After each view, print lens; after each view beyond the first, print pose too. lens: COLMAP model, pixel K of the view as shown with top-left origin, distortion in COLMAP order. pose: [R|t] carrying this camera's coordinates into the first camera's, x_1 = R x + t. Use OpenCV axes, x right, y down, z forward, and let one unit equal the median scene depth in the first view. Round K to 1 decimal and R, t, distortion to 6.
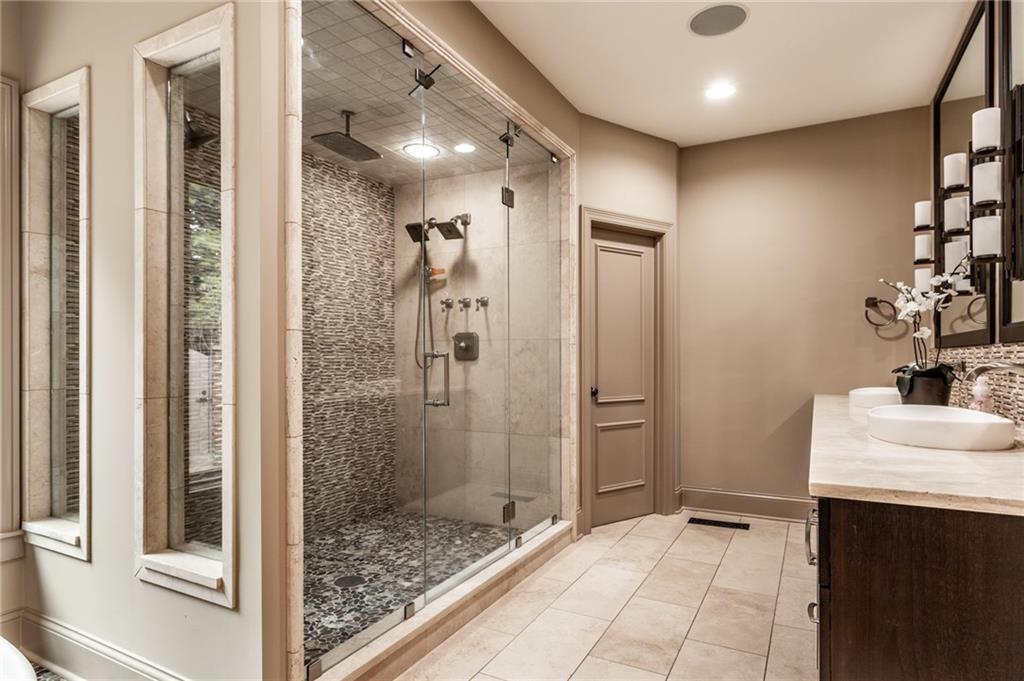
lens RADIAL K [[568.4, 0, 516.6], [0, 568.4, 348.8], [0, 0, 1]] dist [0.022705, -0.001749]
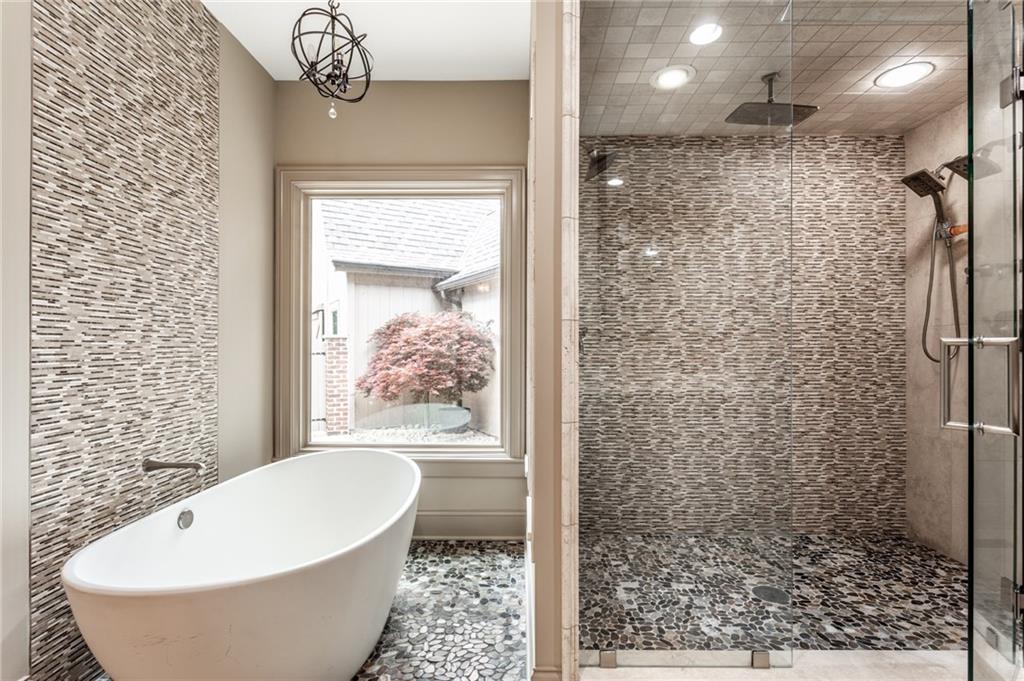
lens RADIAL K [[489.2, 0, 515.8], [0, 489.2, 342.3], [0, 0, 1]] dist [0.004250, 0.001107]
pose [[0.476858, -0.003315, -0.878974, 0.164943], [0.011495, 0.999931, 0.002464, 0.001176], [0.878905, -0.011279, 0.476863, 0.230635]]
